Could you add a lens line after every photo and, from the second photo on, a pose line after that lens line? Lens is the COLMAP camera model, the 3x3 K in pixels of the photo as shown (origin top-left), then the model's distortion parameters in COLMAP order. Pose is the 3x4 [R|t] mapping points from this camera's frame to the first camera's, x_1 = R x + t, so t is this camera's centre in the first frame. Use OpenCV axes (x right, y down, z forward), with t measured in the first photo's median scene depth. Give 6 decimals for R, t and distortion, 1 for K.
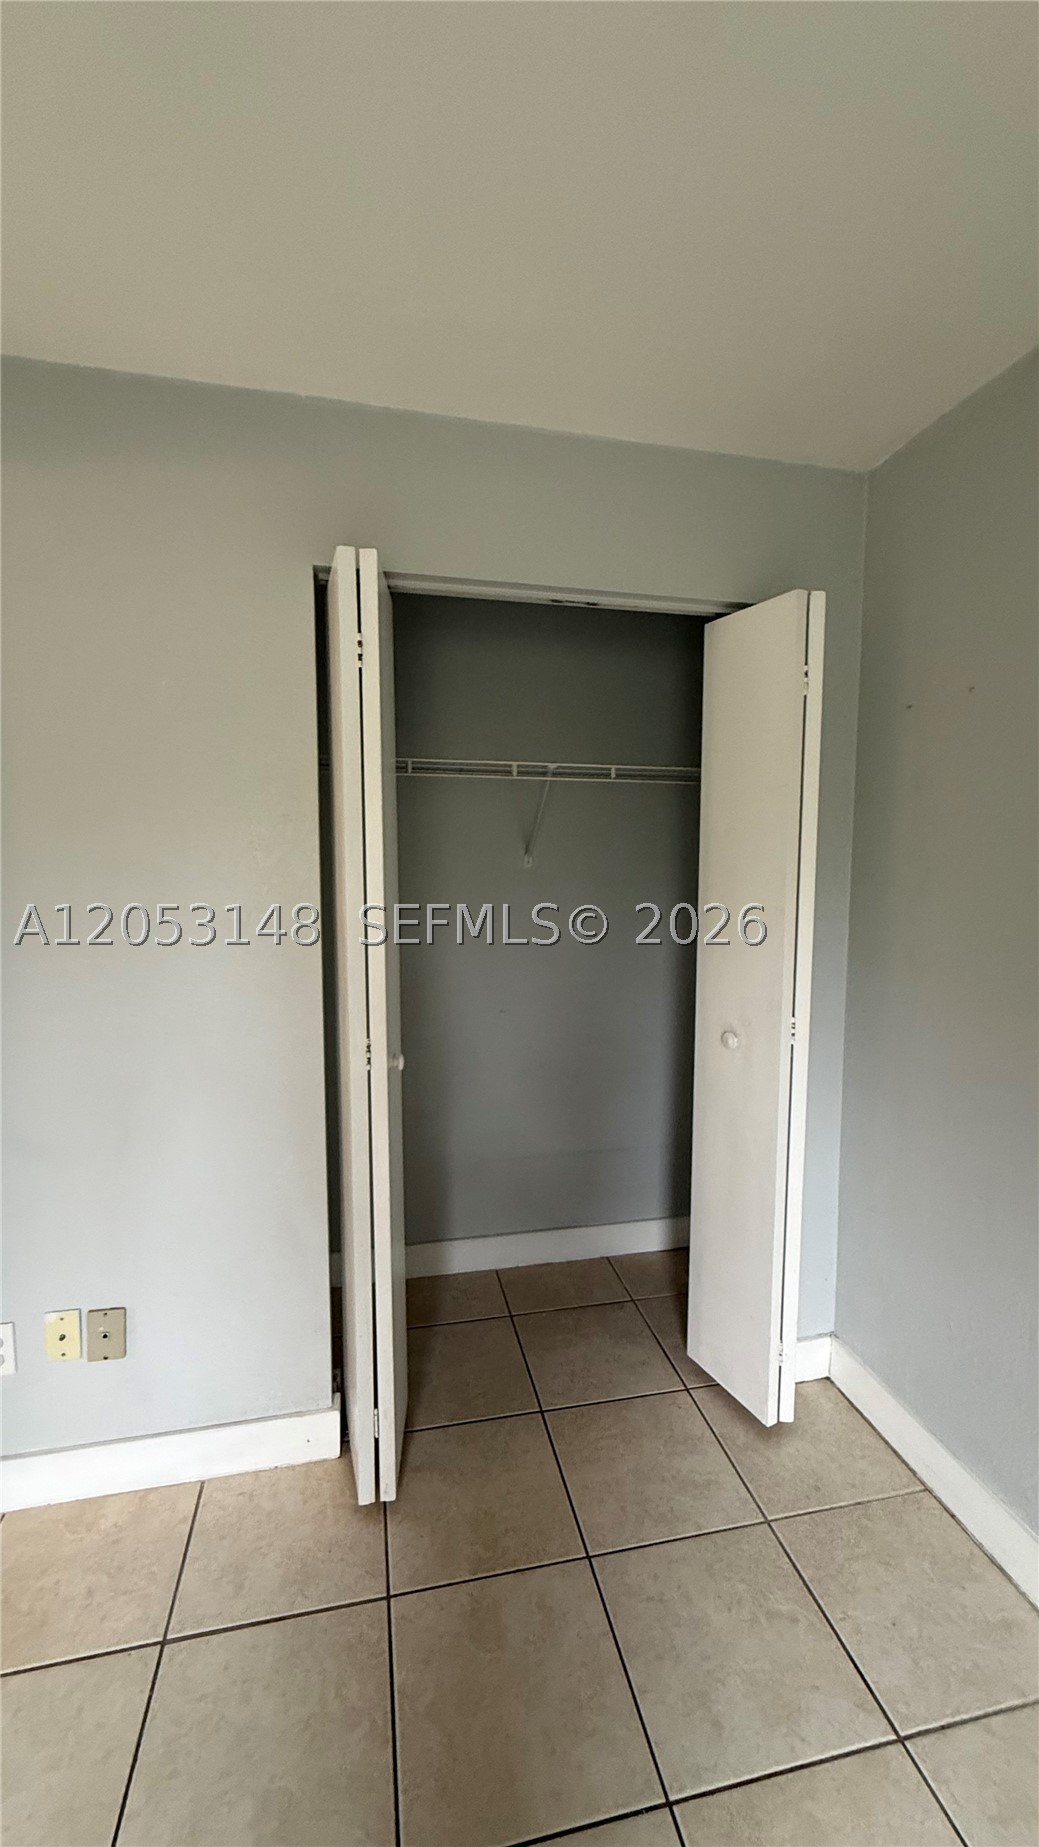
lens RADIAL K [[735.0, 0, 516.1], [0, 735.0, 920.0], [0, 0, 1]] dist [0.001276, 0.000481]
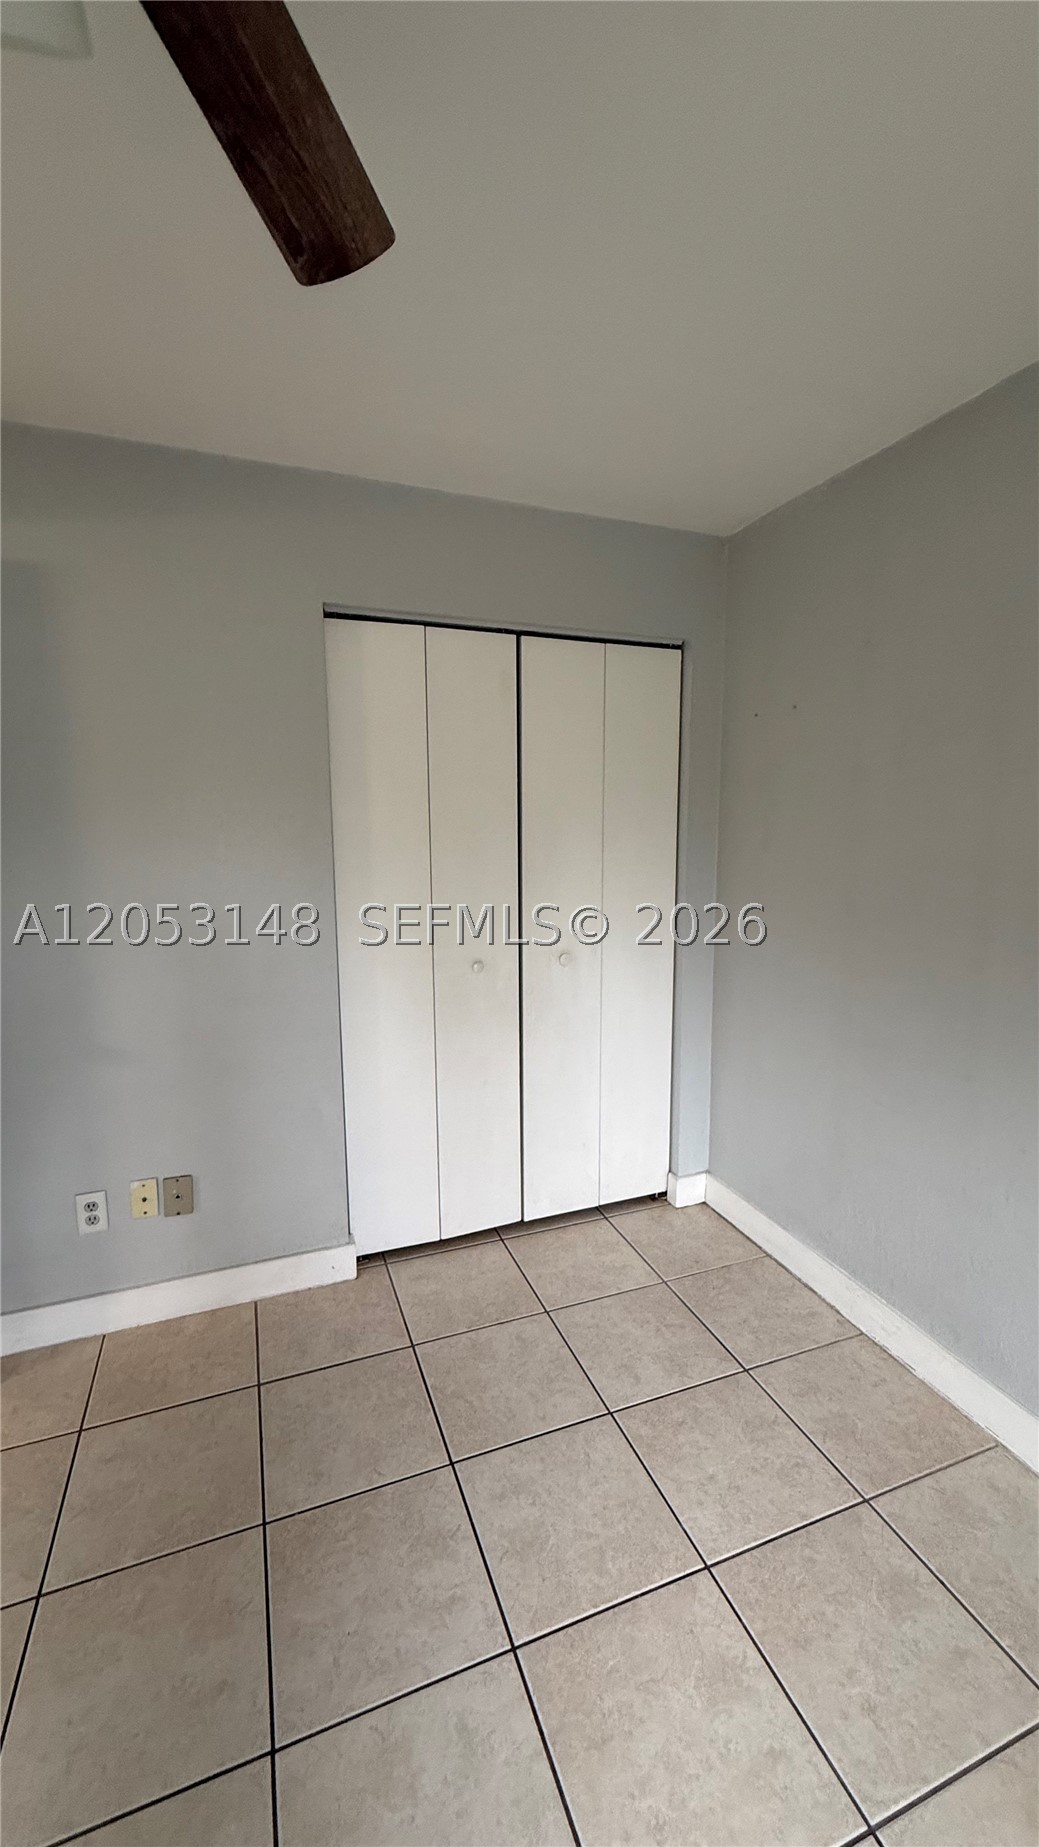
lens RADIAL K [[735.0, 0, 520.3], [0, 735.0, 927.3], [0, 0, 1]] dist [0.001276, 0.000481]
pose [[0.987754, -0.031012, 0.152909, -0.143269], [0.021721, 0.997836, 0.062062, 0.019845], [-0.154503, -0.057980, 0.986290, -0.355675]]
